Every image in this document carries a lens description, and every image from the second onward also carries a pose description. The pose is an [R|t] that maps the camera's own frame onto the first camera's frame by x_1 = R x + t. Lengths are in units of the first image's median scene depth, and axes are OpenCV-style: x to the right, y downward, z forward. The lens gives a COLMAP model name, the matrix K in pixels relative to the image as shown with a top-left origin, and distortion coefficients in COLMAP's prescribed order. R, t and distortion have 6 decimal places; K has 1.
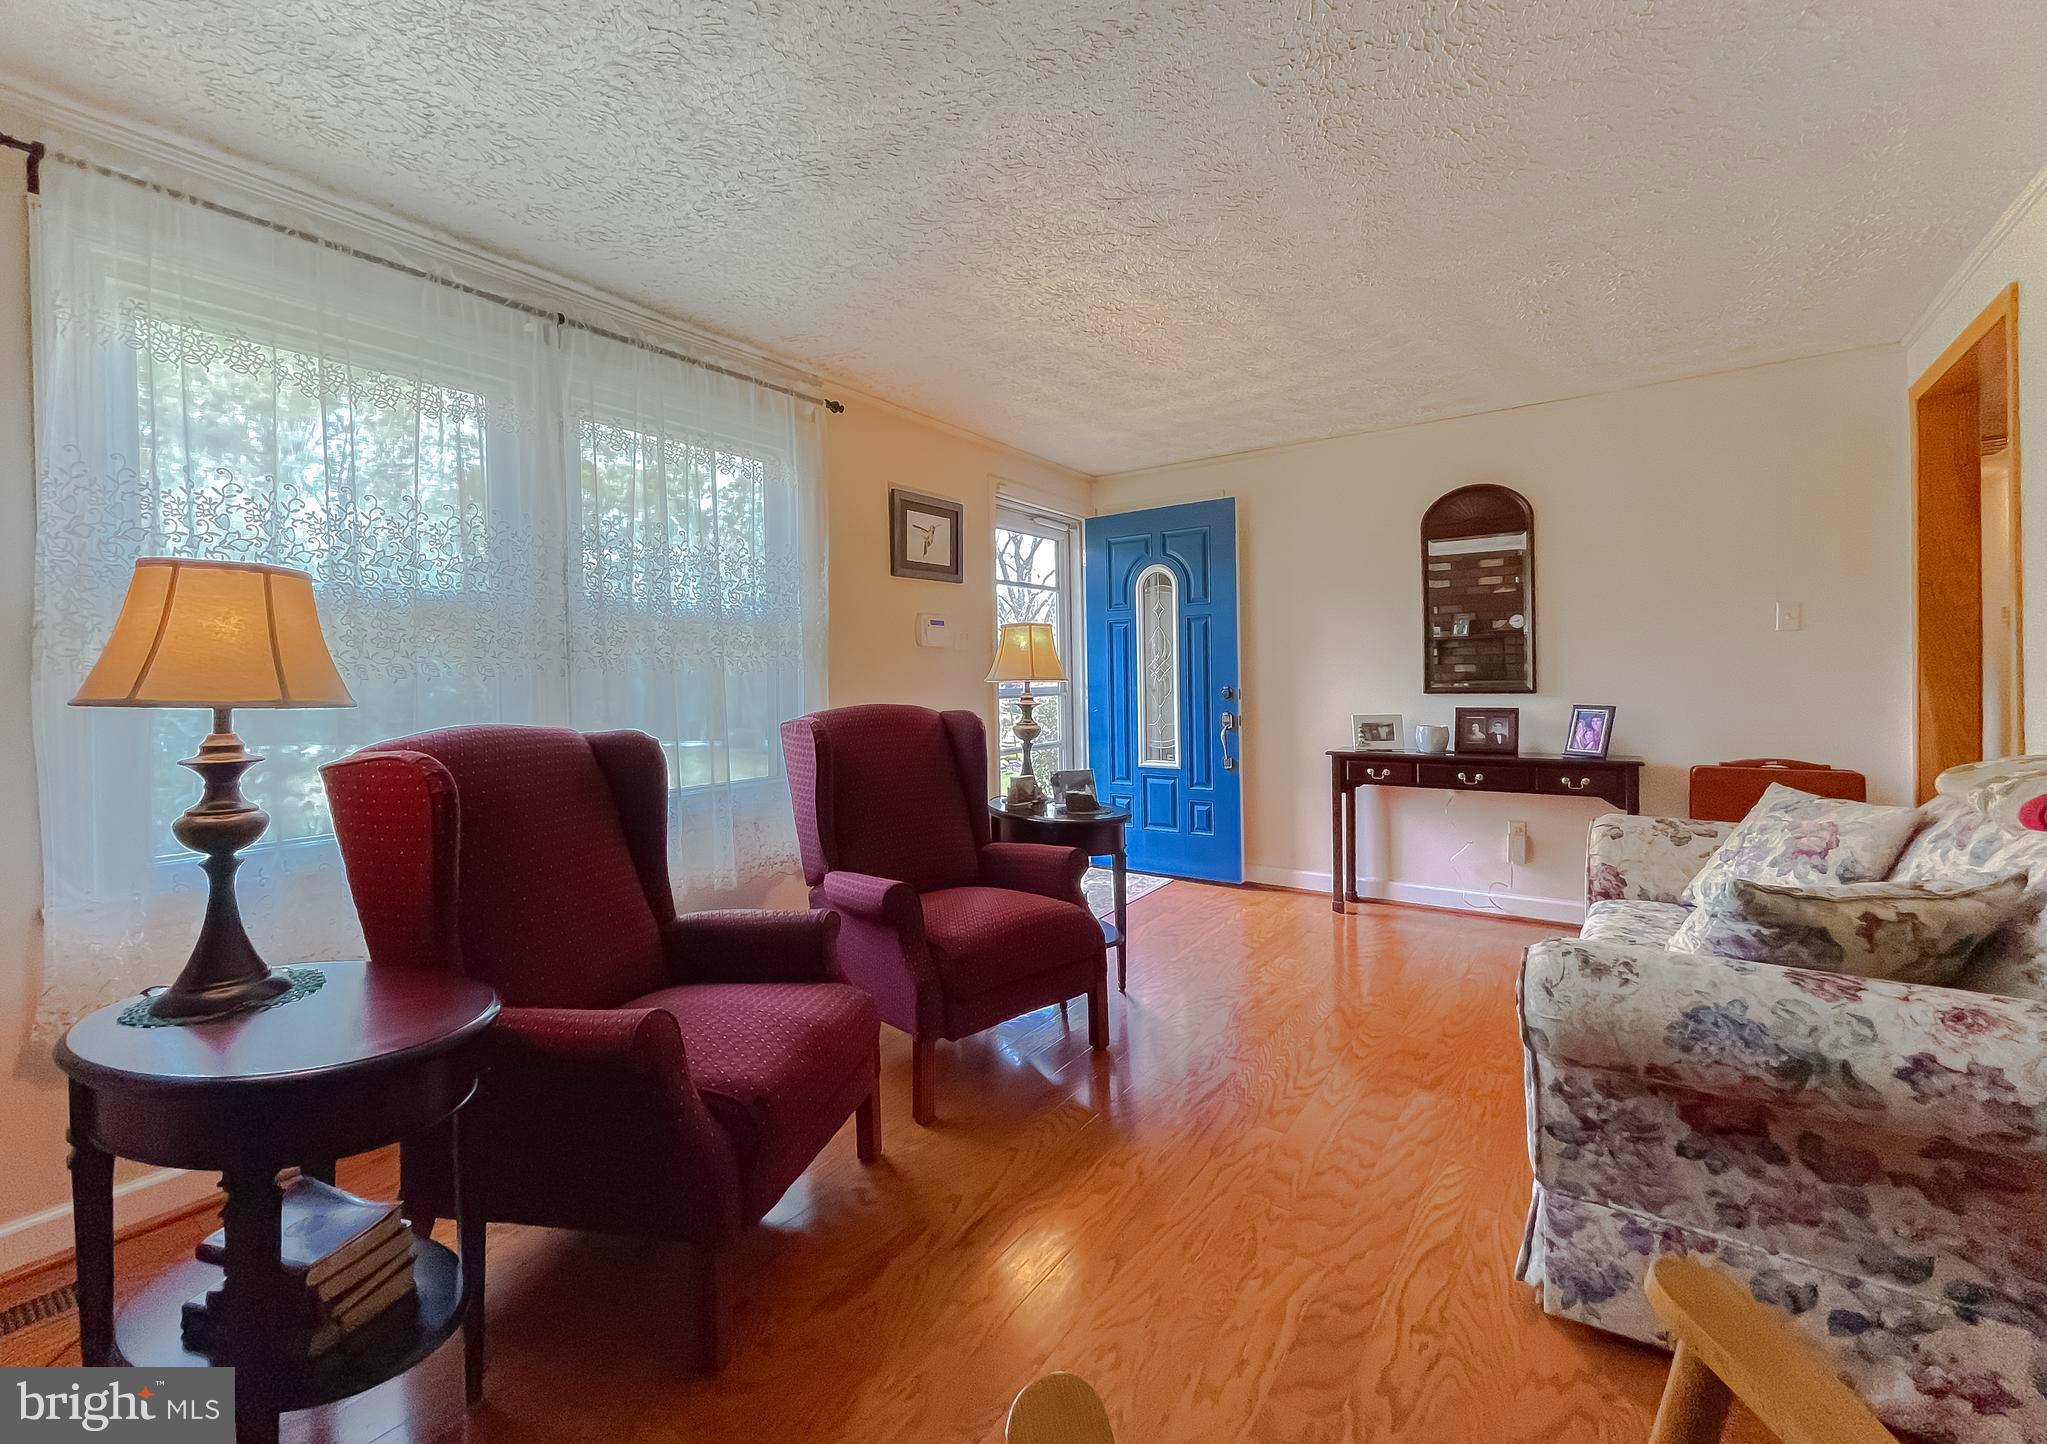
lens RADIAL K [[842.6, 0, 1018.6], [0, 842.6, 687.0], [0, 0, 1]] dist [0.000225, -0.000883]
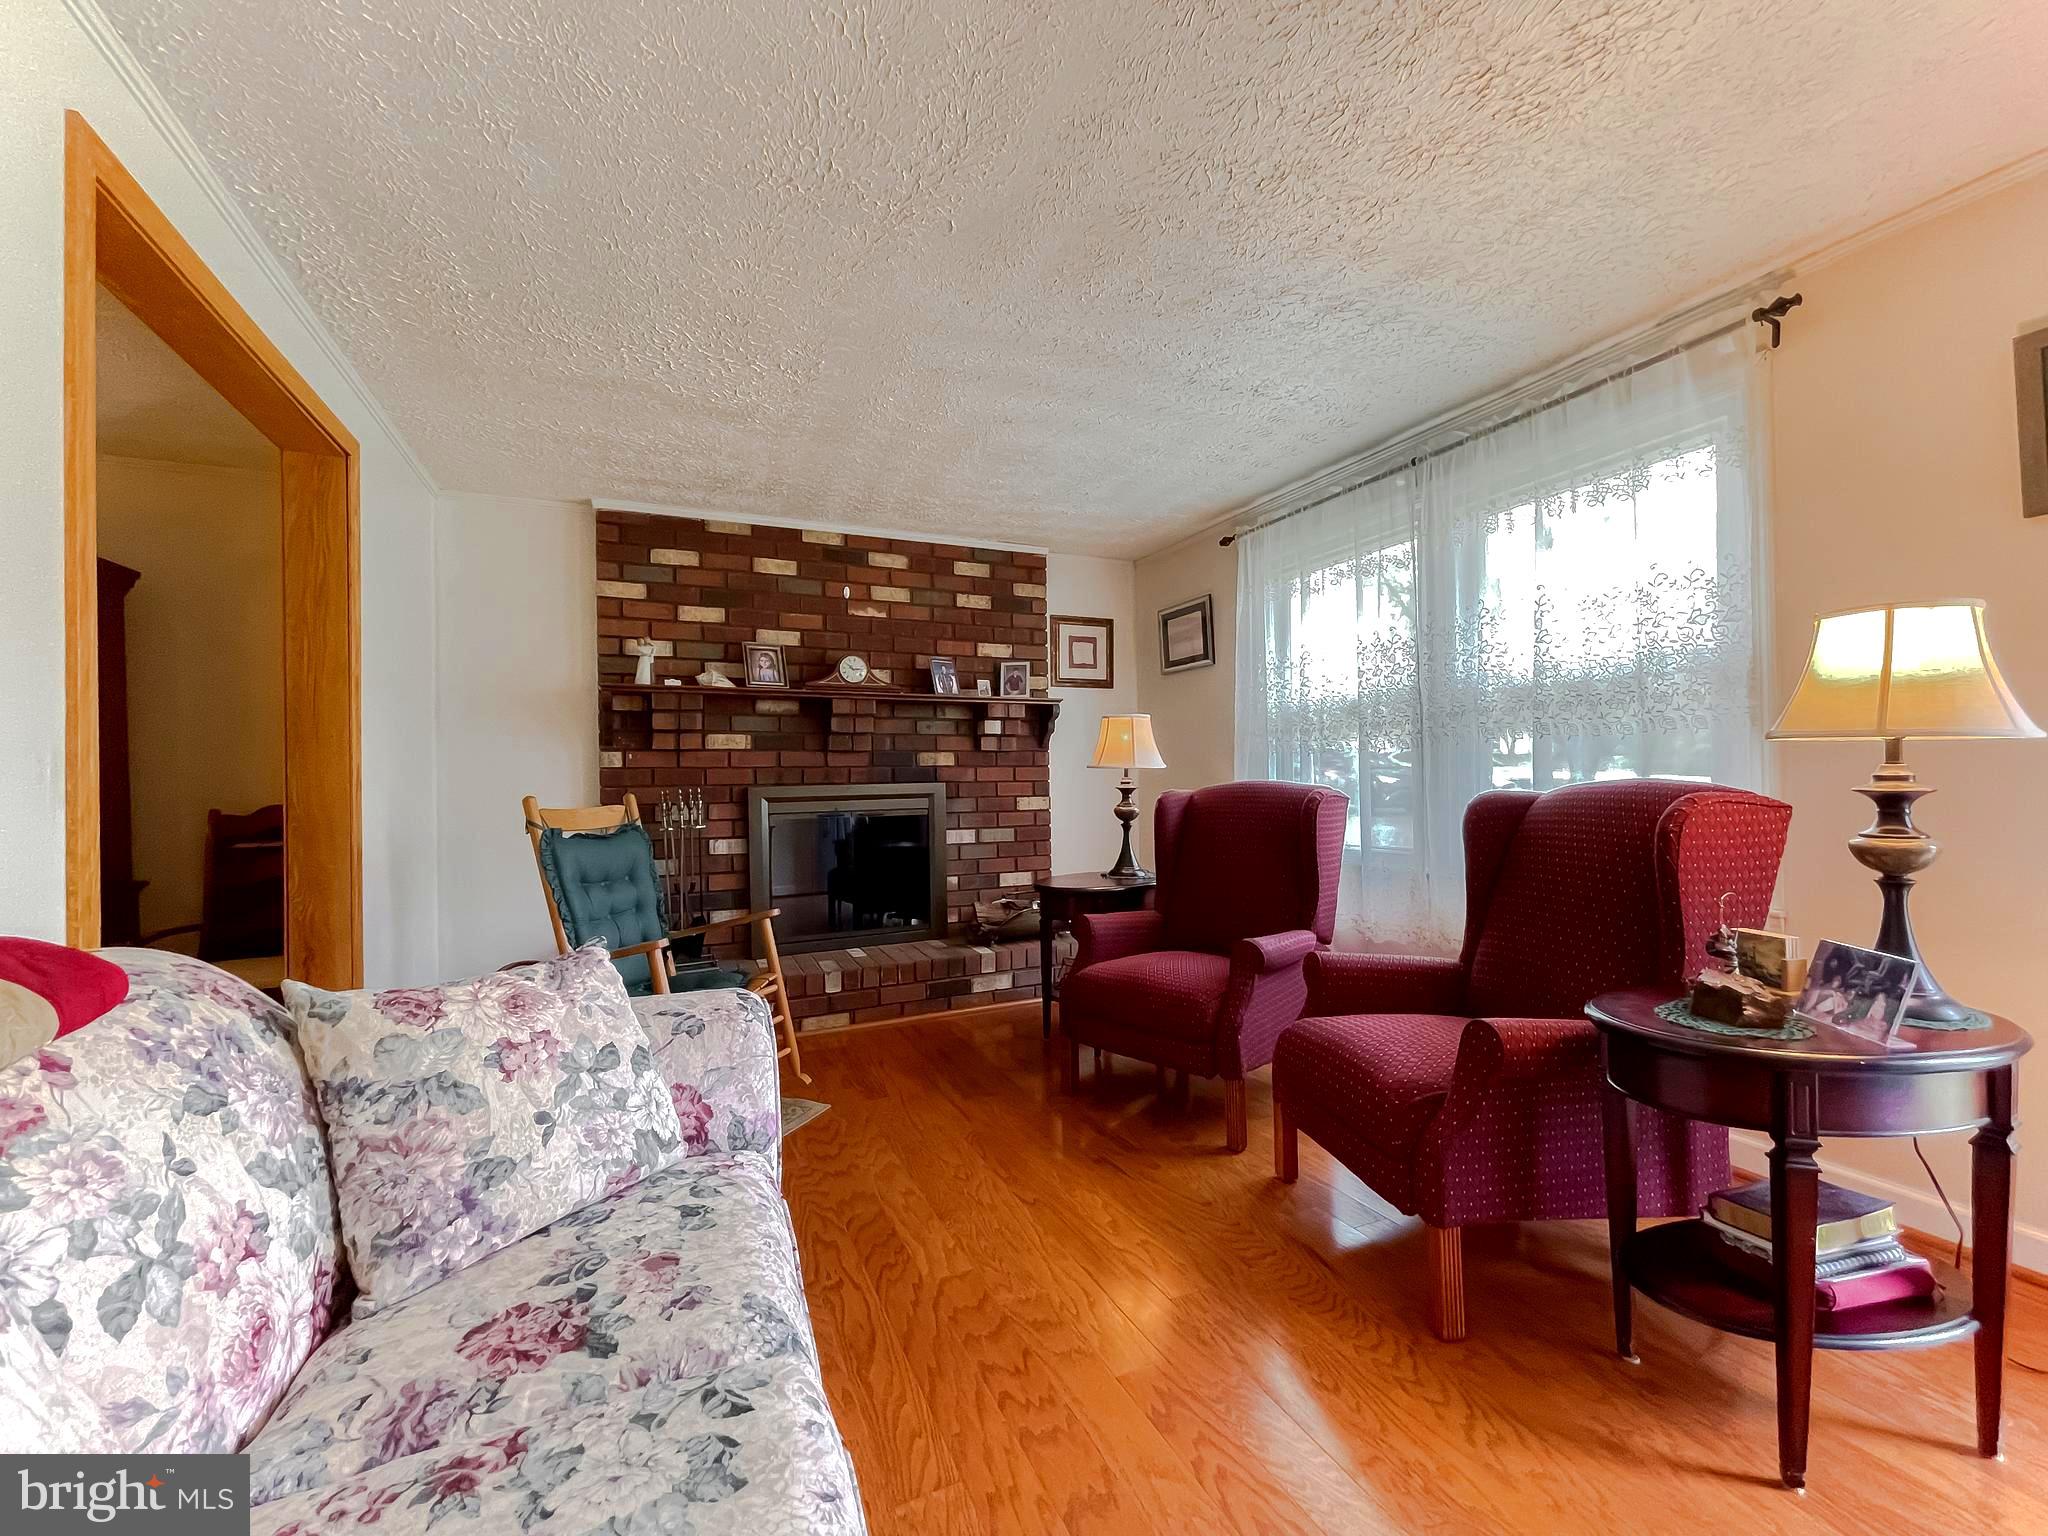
lens RADIAL K [[825.9, 0, 1024.4], [0, 825.9, 778.2], [0, 0, 1]] dist [0.000289, 0.000141]
pose [[-0.489136, 0.026640, -0.871801, 1.087063], [0.016125, 0.999639, 0.021499, -0.004176], [0.872059, -0.003542, -0.489388, 1.445453]]
